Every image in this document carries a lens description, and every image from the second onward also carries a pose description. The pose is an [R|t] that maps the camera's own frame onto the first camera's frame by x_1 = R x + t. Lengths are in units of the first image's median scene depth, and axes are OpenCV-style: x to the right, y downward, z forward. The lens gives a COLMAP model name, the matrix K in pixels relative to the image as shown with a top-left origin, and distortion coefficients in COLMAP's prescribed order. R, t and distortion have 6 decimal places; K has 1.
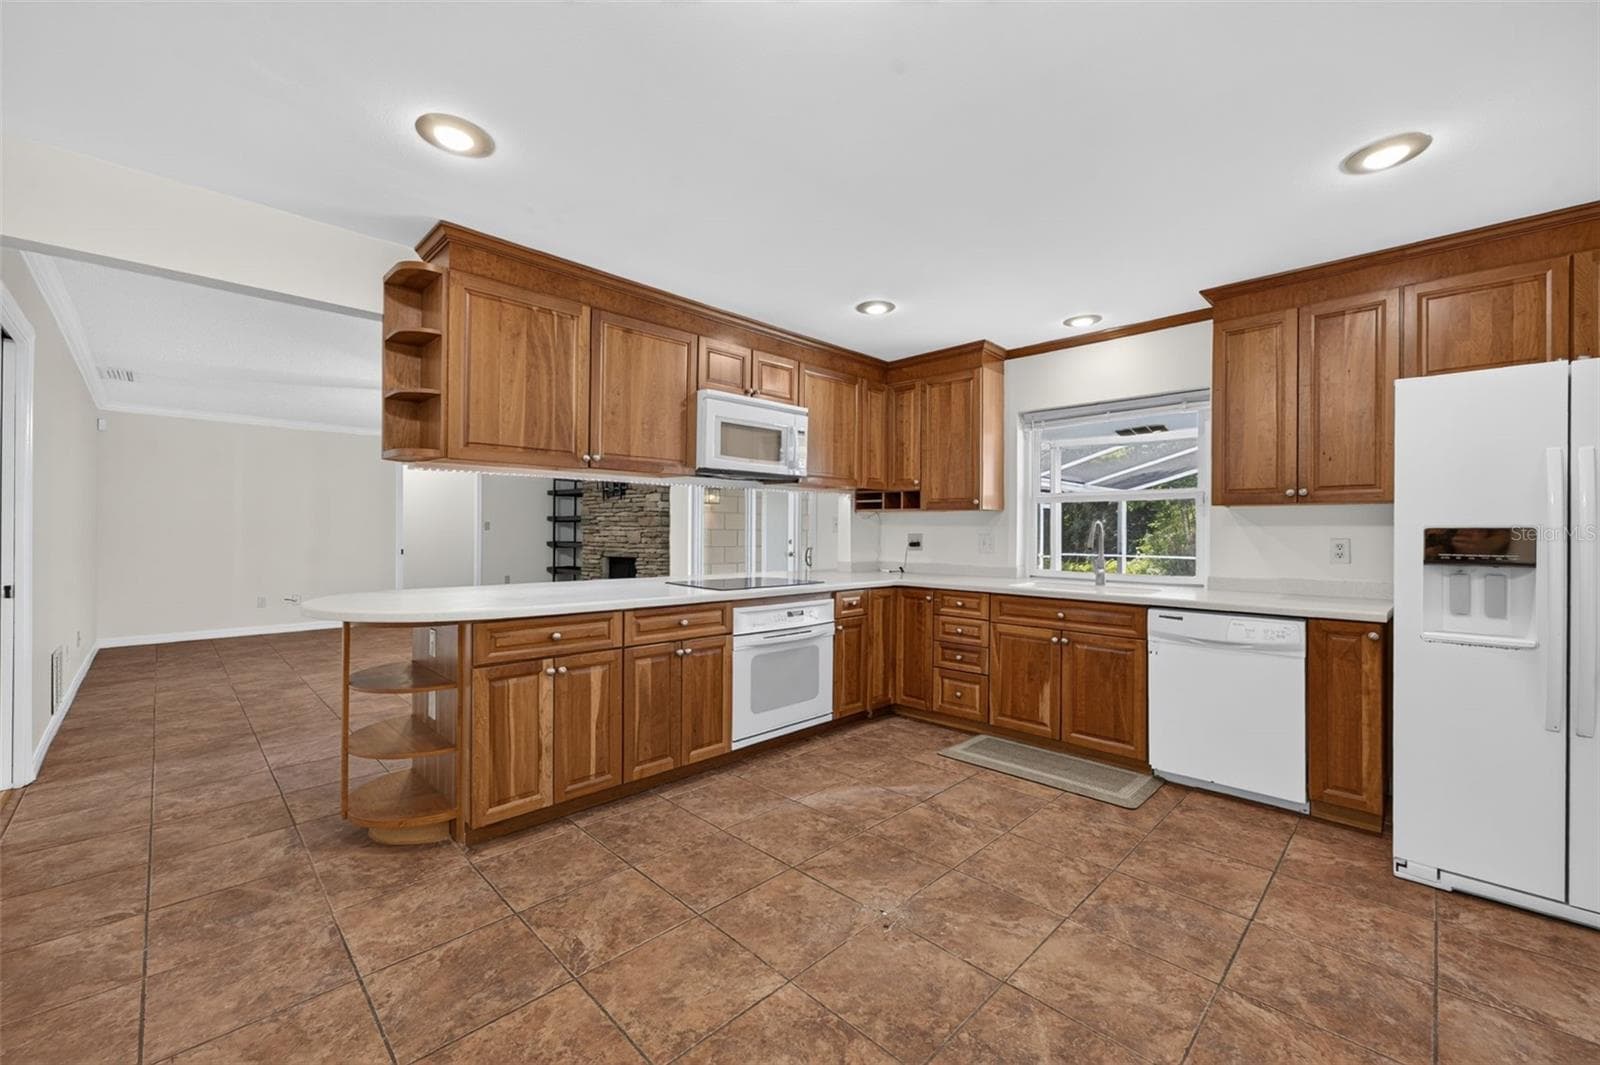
lens RADIAL K [[640.9, 0, 792.6], [0, 640.9, 523.9], [0, 0, 1]] dist [-0.014733, 0.006510]
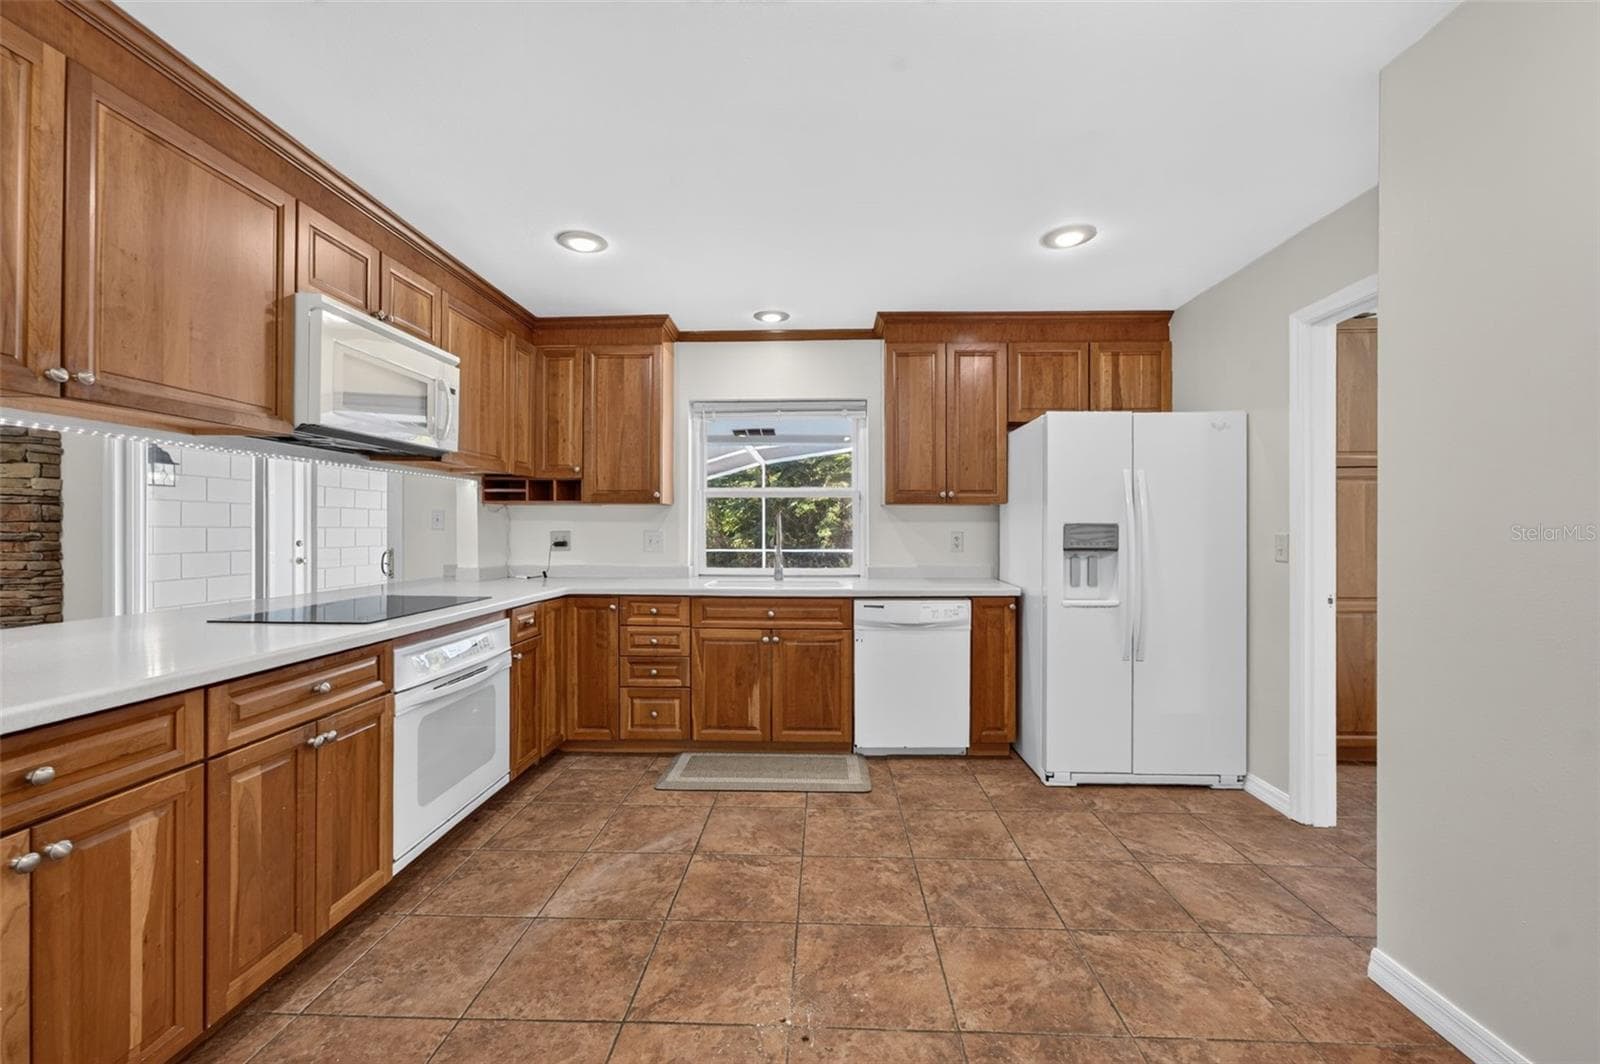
lens RADIAL K [[640.9, 0, 796.7], [0, 640.9, 525.6], [0, 0, 1]] dist [-0.014733, 0.006510]
pose [[0.725526, -0.002383, 0.688190, -0.247775], [-0.003653, 0.999967, 0.007313, 0.001874], [-0.688185, -0.007820, 0.725494, 0.285922]]
